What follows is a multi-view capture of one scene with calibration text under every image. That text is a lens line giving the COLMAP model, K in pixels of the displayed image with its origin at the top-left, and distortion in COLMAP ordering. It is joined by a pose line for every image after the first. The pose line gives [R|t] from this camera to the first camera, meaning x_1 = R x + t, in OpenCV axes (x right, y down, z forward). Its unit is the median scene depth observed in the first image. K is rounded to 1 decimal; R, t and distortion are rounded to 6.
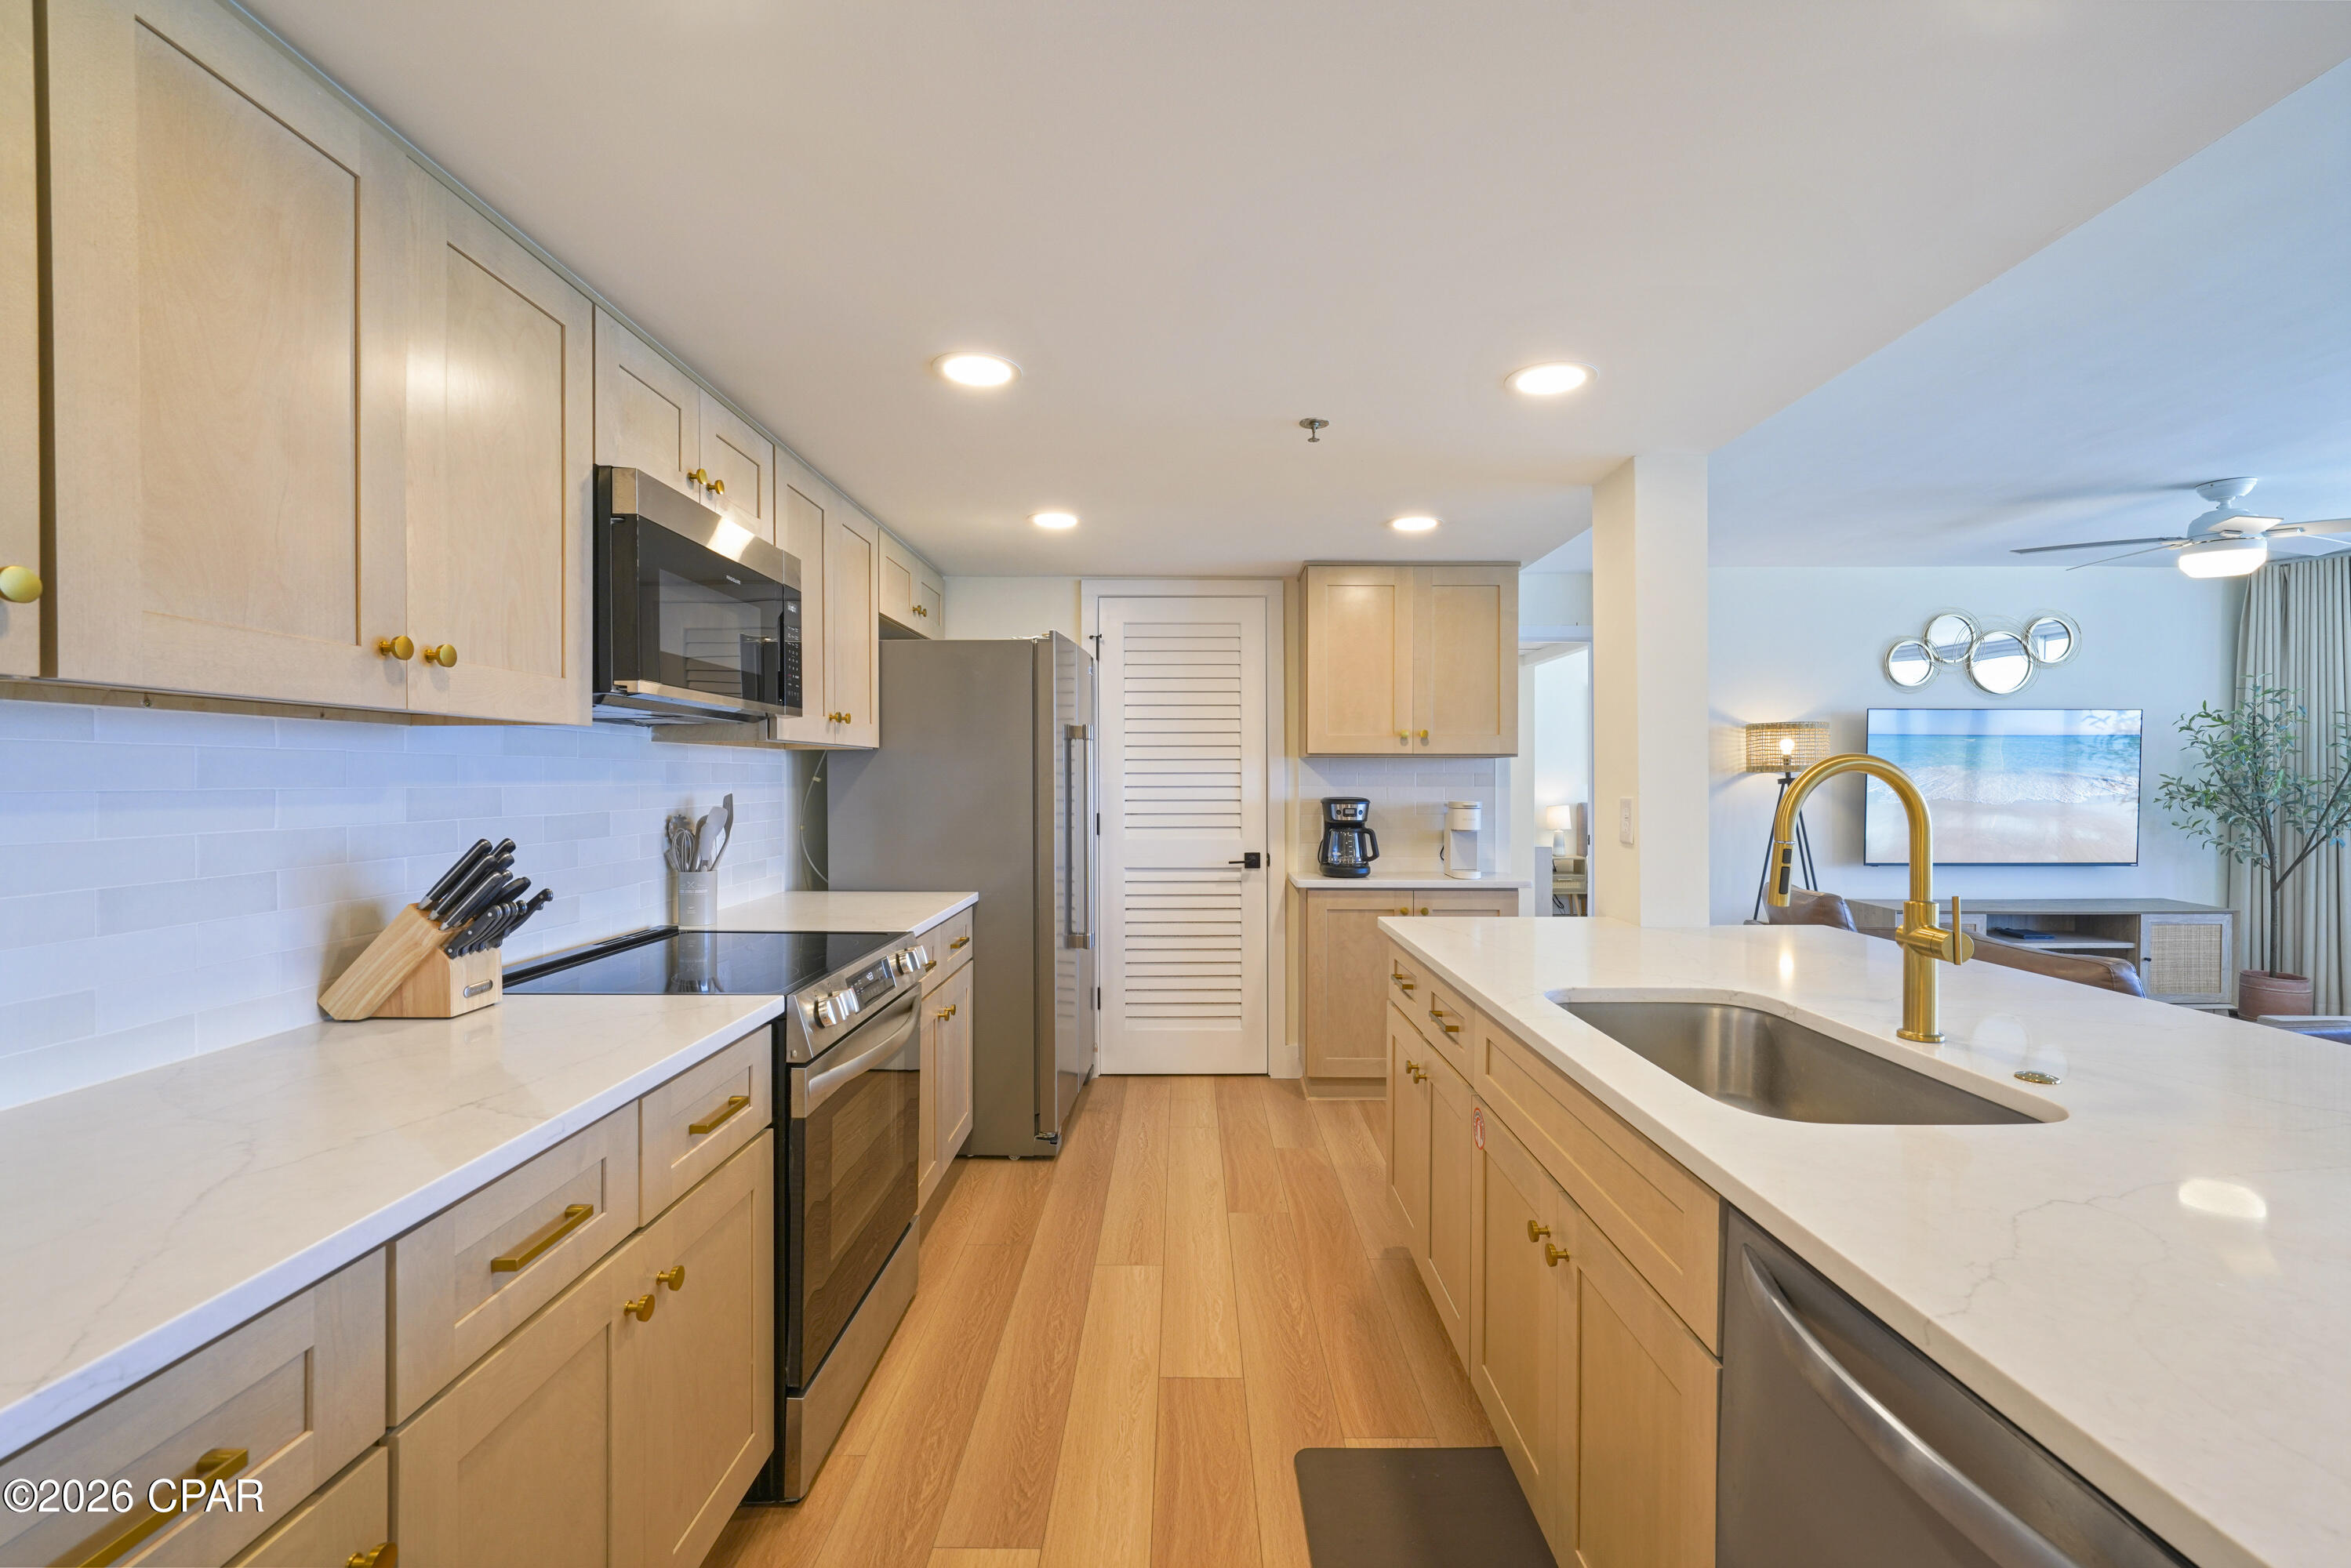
lens RADIAL K [[1007.8, 0, 1179.9], [0, 1007.8, 780.5], [0, 0, 1]] dist [-0.008123, 0.002993]
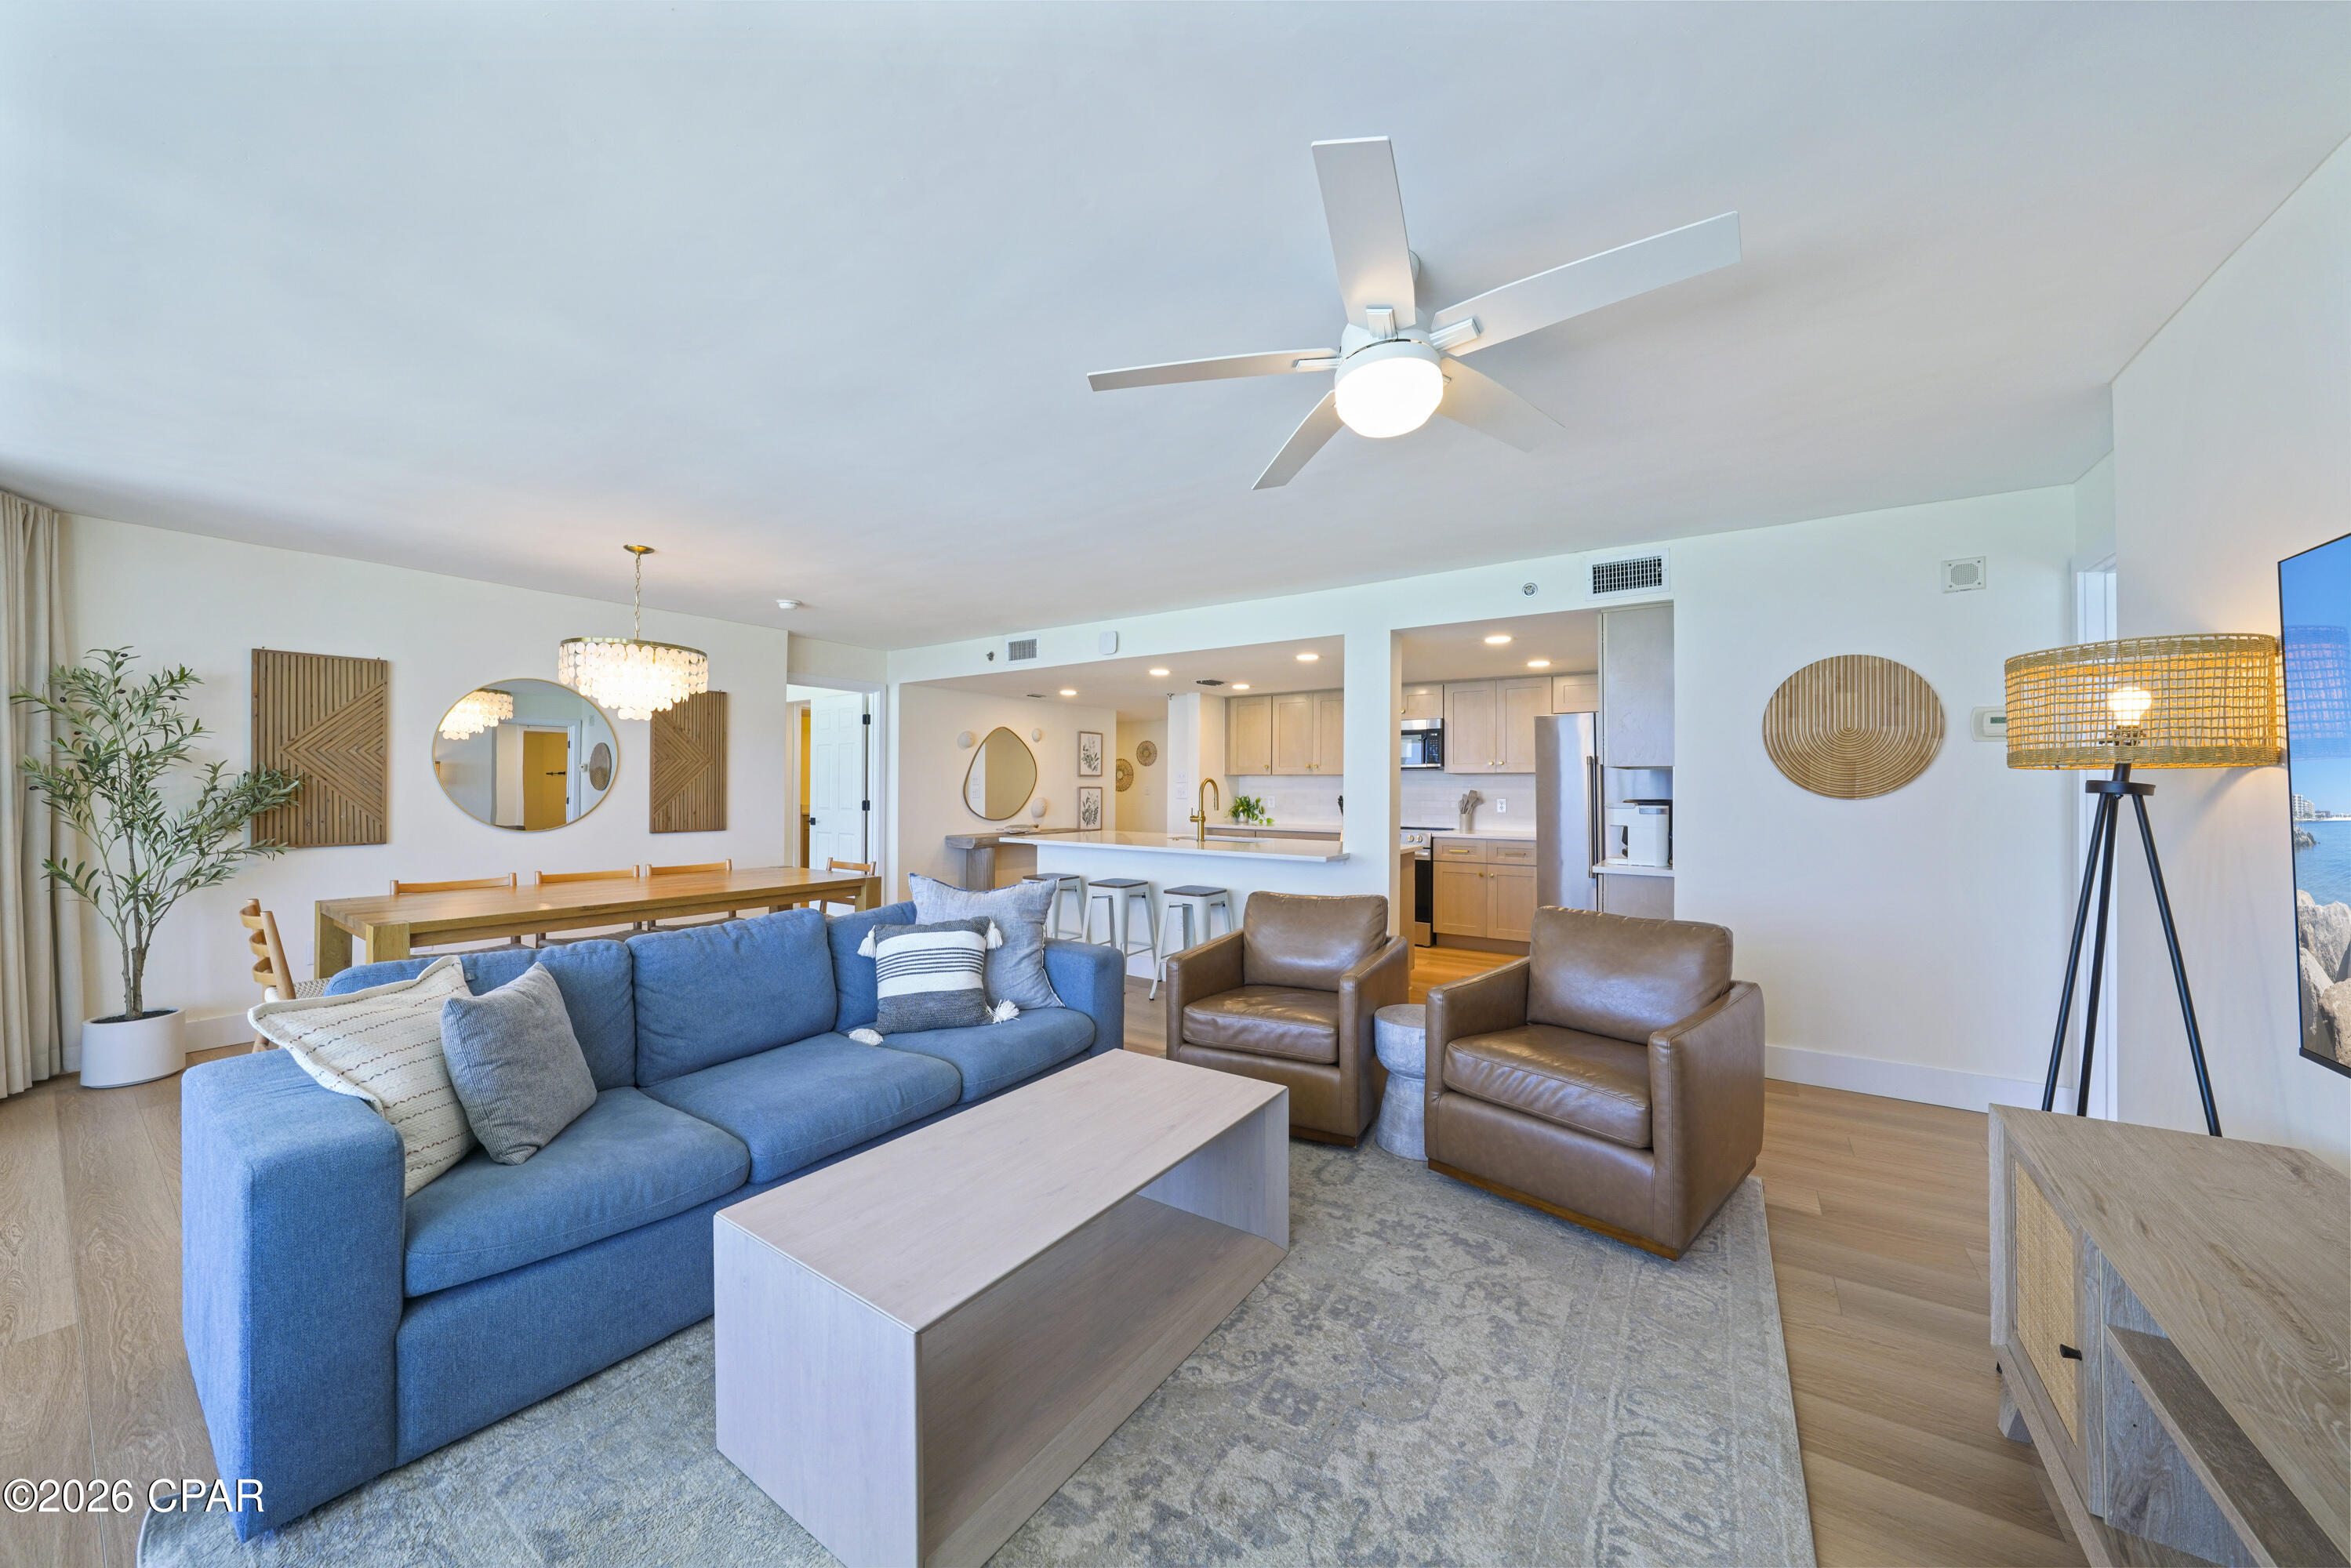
lens RADIAL K [[808.1, 0, 1176.3], [0, 808.1, 772.5], [0, 0, 1]] dist [-0.014315, 0.000871]
pose [[-0.567794, -0.016927, -0.822997, 1.494670], [-0.007539, 0.999854, -0.015363, 0.002833], [0.823136, -0.002518, -0.567838, 1.170414]]
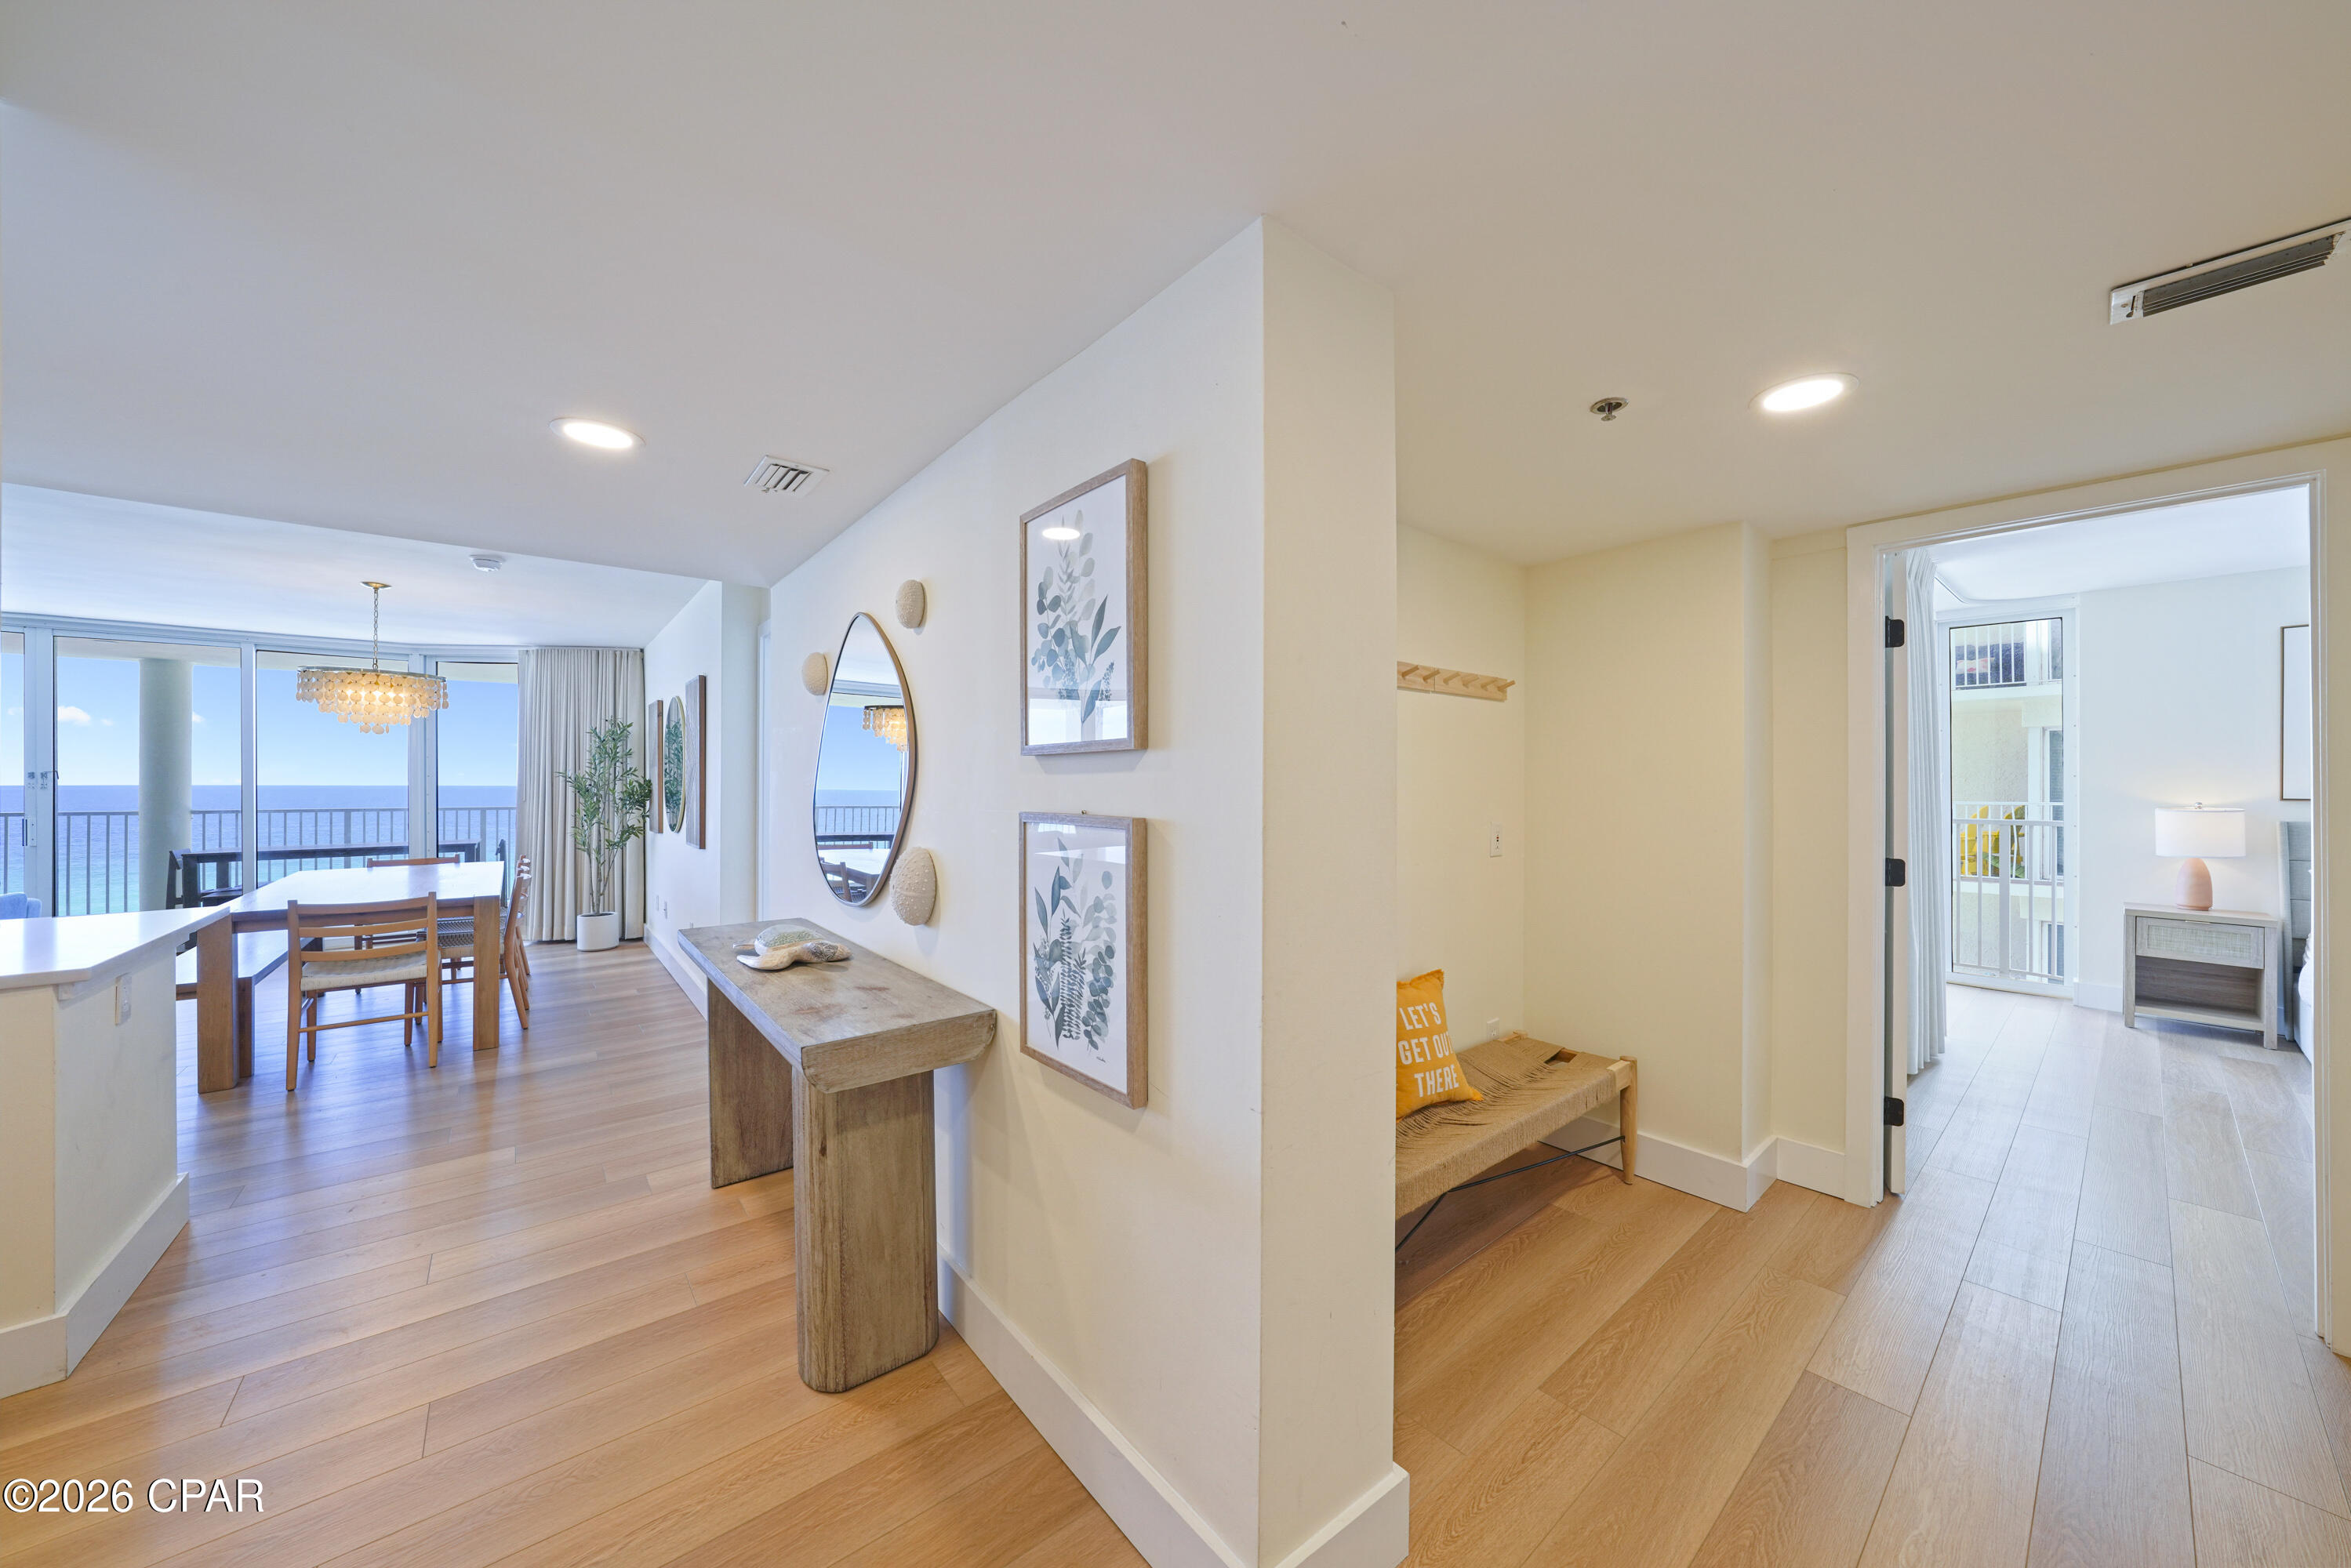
lens RADIAL K [[808.1, 0, 1177.2], [0, 808.1, 780.3], [0, 0, 1]] dist [-0.014315, 0.000871]
pose [[-0.632382, 0.001894, 0.774654, -0.619398], [0.001044, 0.999998, -0.001593, -0.005646], [-0.774656, -0.000199, -0.632383, -0.150289]]
